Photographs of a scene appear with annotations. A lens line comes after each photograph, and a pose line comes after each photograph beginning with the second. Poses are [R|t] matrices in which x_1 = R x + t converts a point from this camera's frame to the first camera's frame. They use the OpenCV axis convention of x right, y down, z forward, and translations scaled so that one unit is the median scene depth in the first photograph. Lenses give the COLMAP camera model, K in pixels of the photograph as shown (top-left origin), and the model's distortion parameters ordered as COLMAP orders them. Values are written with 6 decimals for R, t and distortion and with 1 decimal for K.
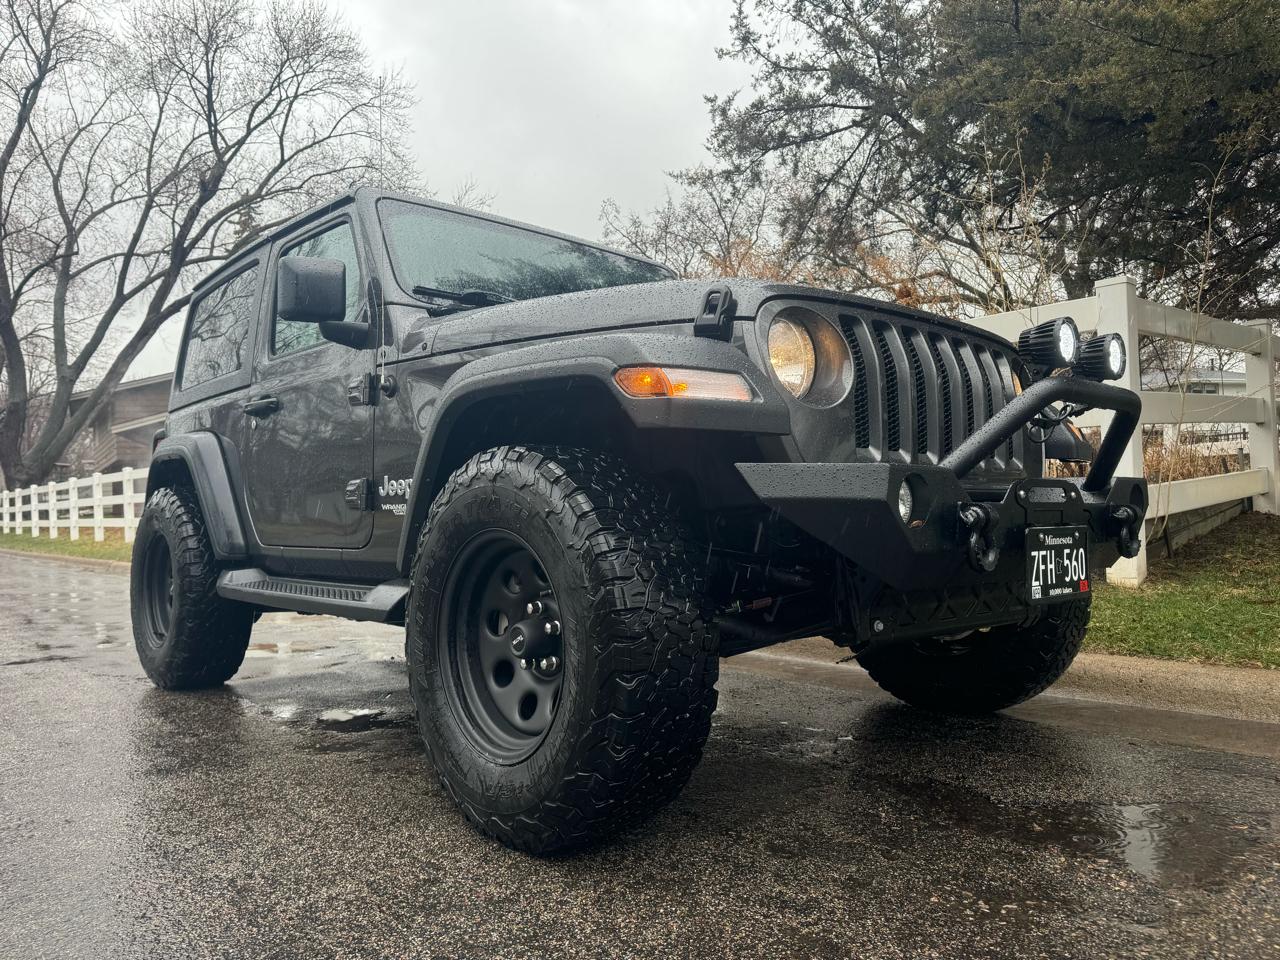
lens RADIAL K [[903.0, 0, 641.9], [0, 903.0, 471.8], [0, 0, 1]] dist [0.019459, -0.022963]
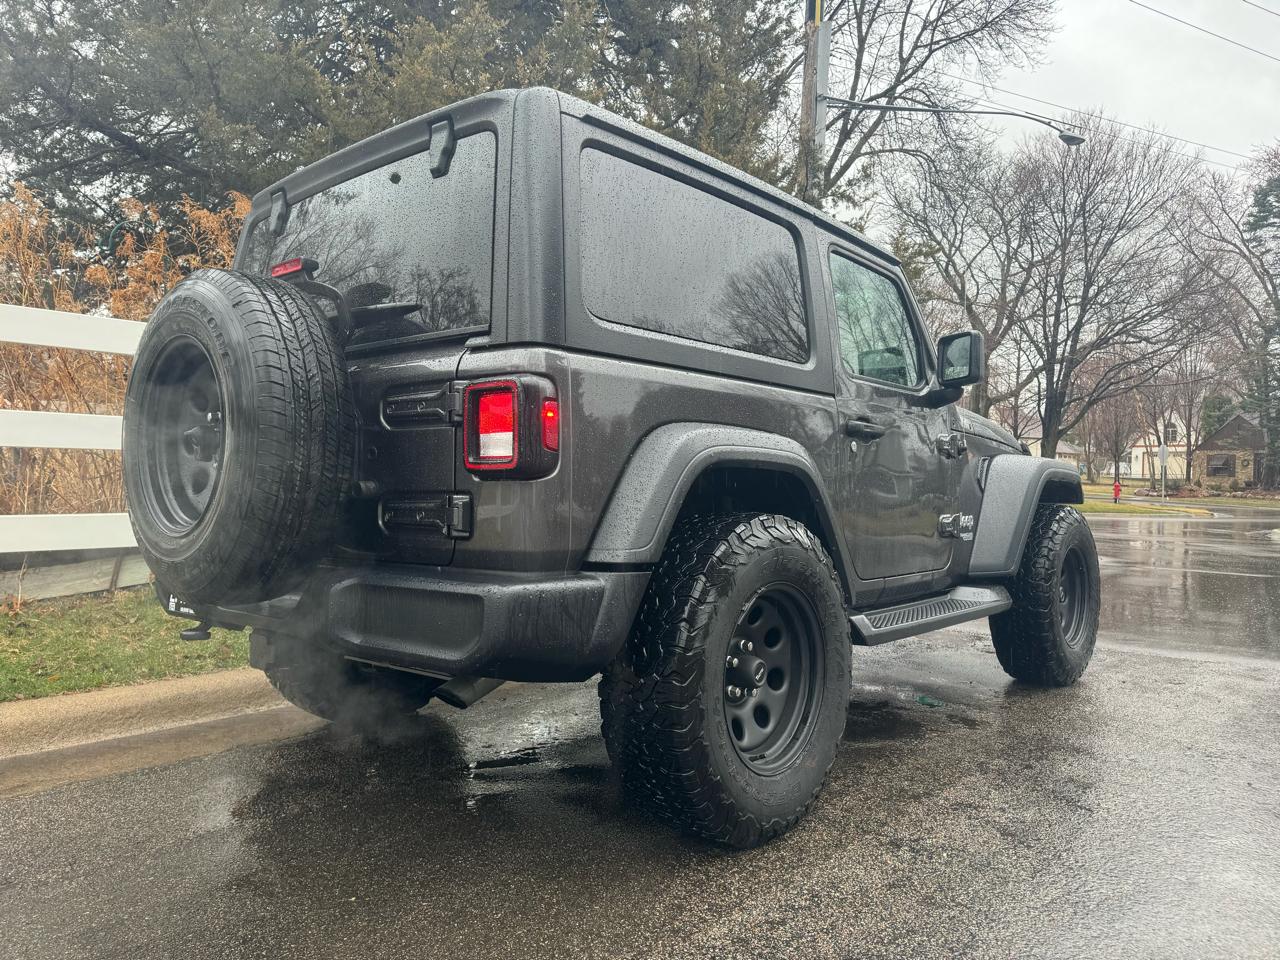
lens RADIAL K [[903.0, 0, 647.3], [0, 903.0, 475.1], [0, 0, 1]] dist [0.019459, -0.022963]
pose [[-0.120911, 0.033414, 0.992101, -1.269576], [-0.049561, 0.997984, -0.039652, 0.019858], [-0.991425, -0.053964, -0.119012, 1.304403]]
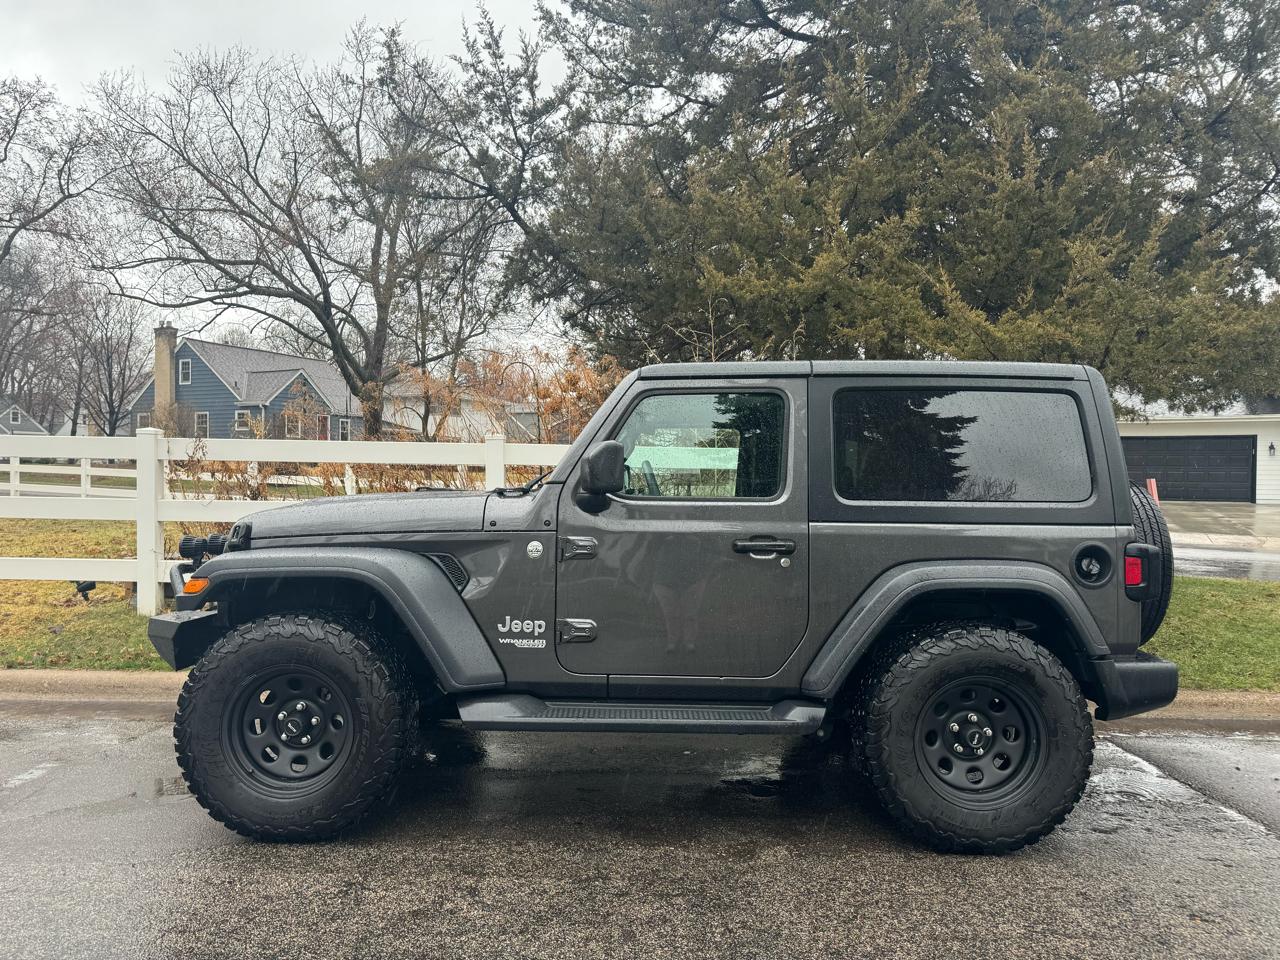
lens RADIAL K [[903.0, 0, 642.0], [0, 903.0, 471.8], [0, 0, 1]] dist [0.019459, -0.022963]
pose [[0.677092, 0.048885, 0.734273, -1.081651], [-0.061471, 0.998061, -0.009763, -0.149270], [-0.733327, -0.038526, 0.678784, 0.231433]]
